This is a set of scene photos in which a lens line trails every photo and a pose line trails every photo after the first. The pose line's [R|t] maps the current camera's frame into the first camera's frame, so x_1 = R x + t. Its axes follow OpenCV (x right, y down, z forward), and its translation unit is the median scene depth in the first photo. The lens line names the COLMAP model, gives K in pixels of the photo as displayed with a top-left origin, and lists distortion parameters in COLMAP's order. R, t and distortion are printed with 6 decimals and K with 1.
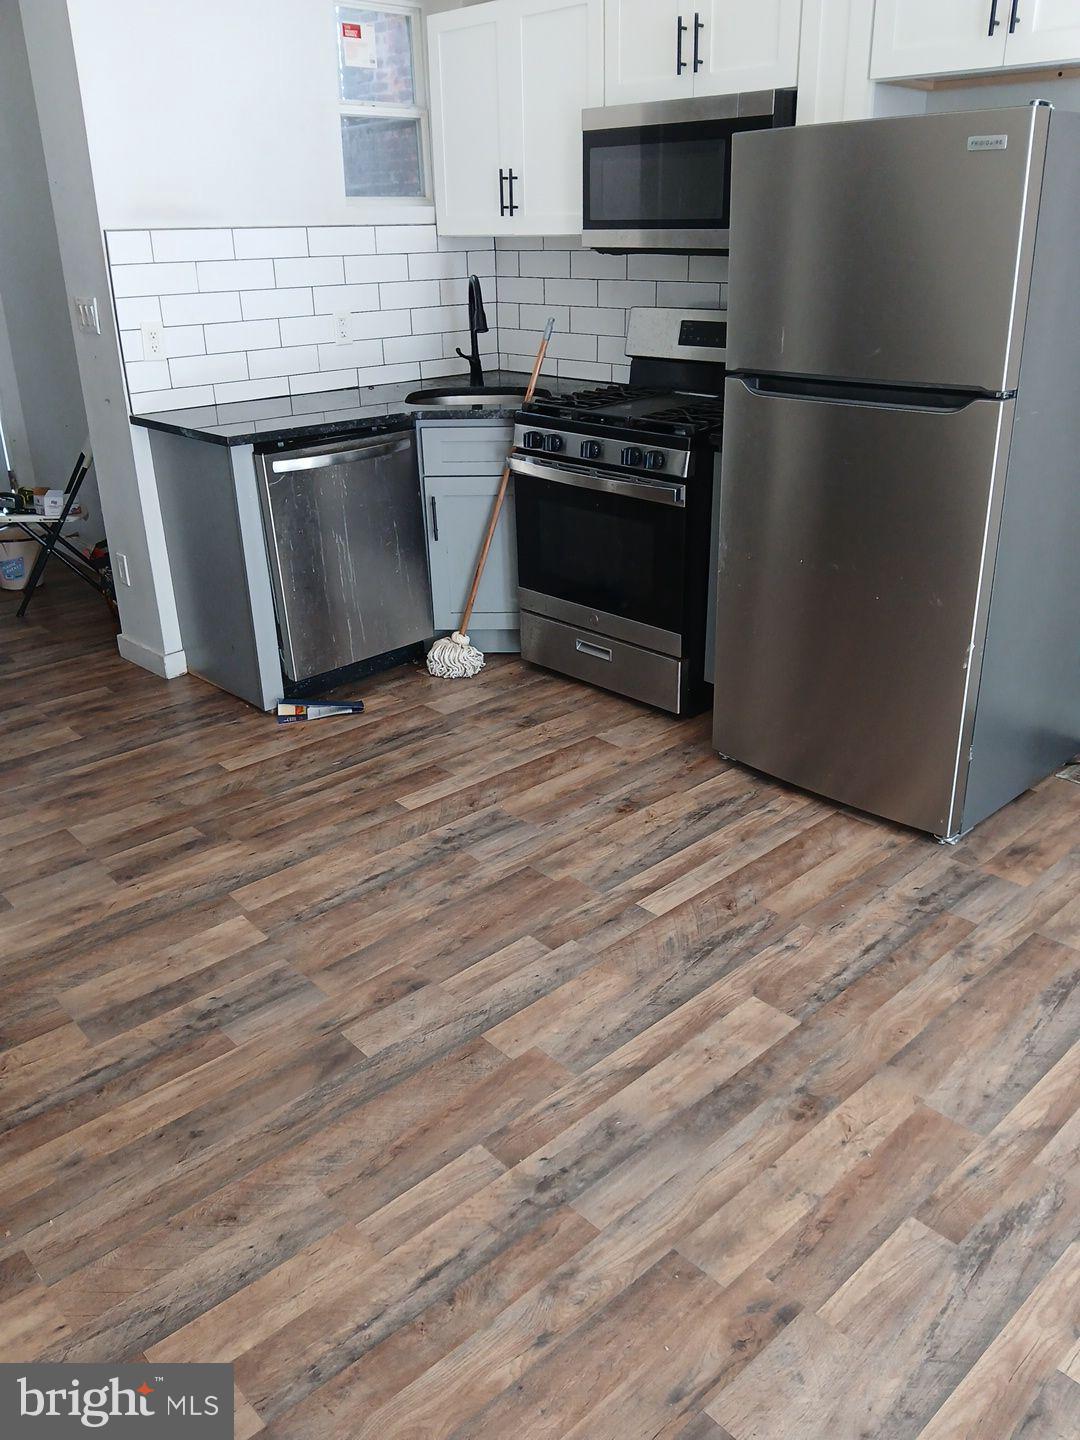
lens RADIAL K [[1140.3, 0, 551.7], [0, 1140.3, 715.8], [0, 0, 1]] dist [0.046177, -0.084237]
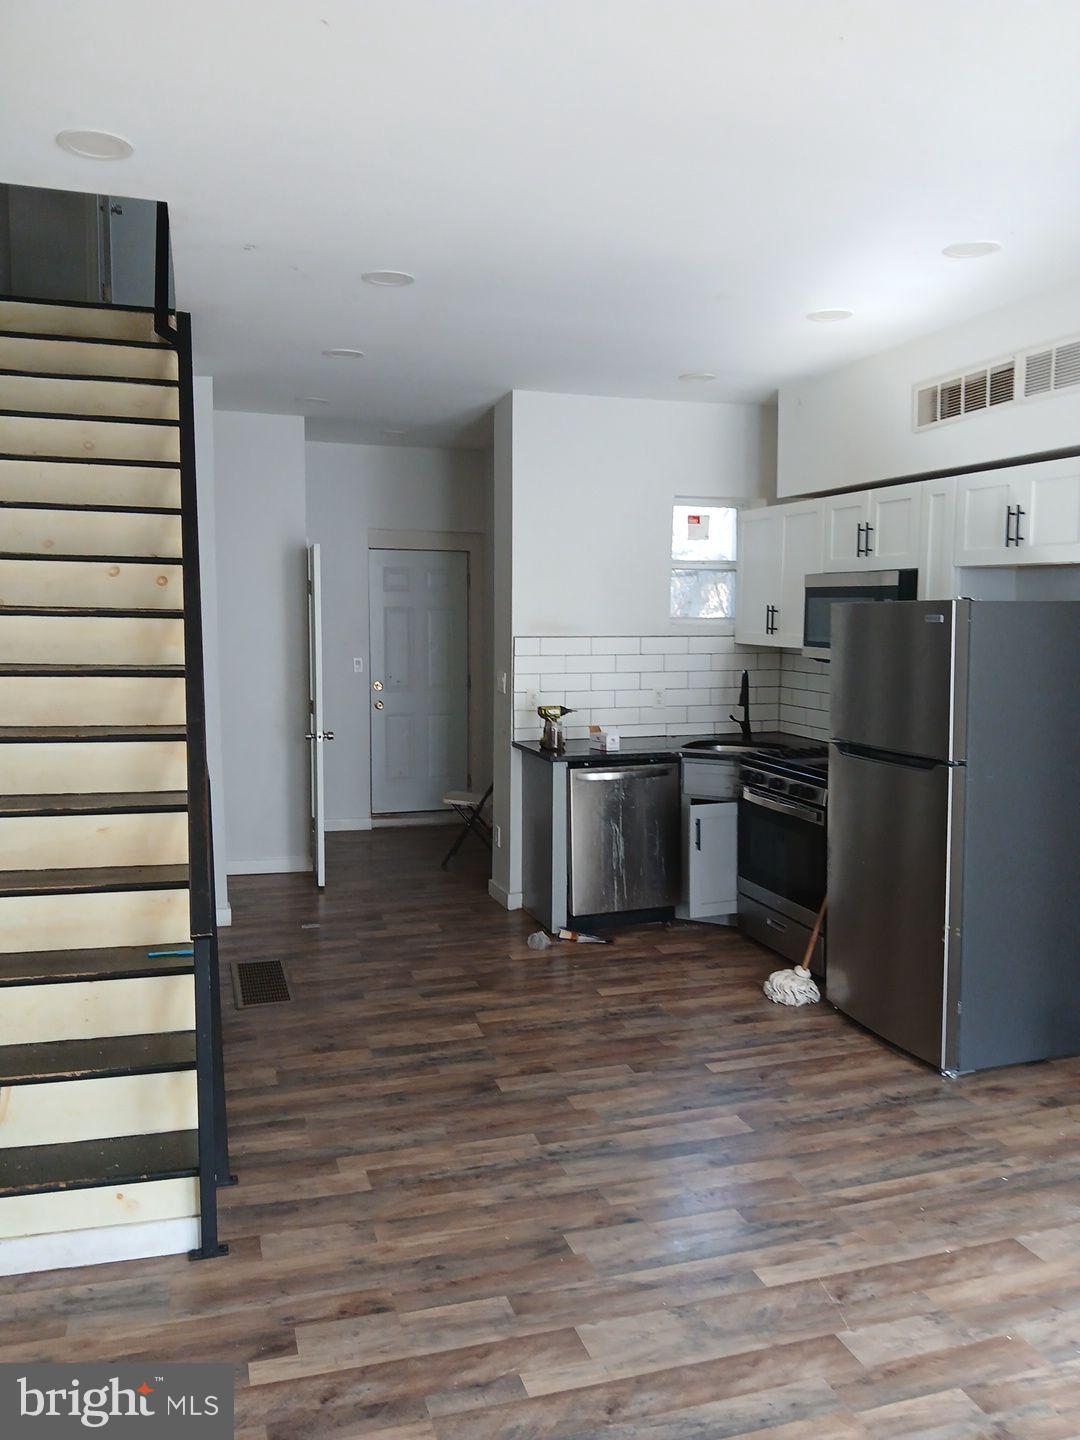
lens RADIAL K [[1140.3, 0, 539.5], [0, 1140.3, 712.9], [0, 0, 1]] dist [0.046177, -0.084237]
pose [[0.901932, 0.062661, -0.427308, 0.474047], [-0.189677, 0.946360, -0.261581, 0.154518], [0.387997, 0.316979, 0.865438, -0.531874]]
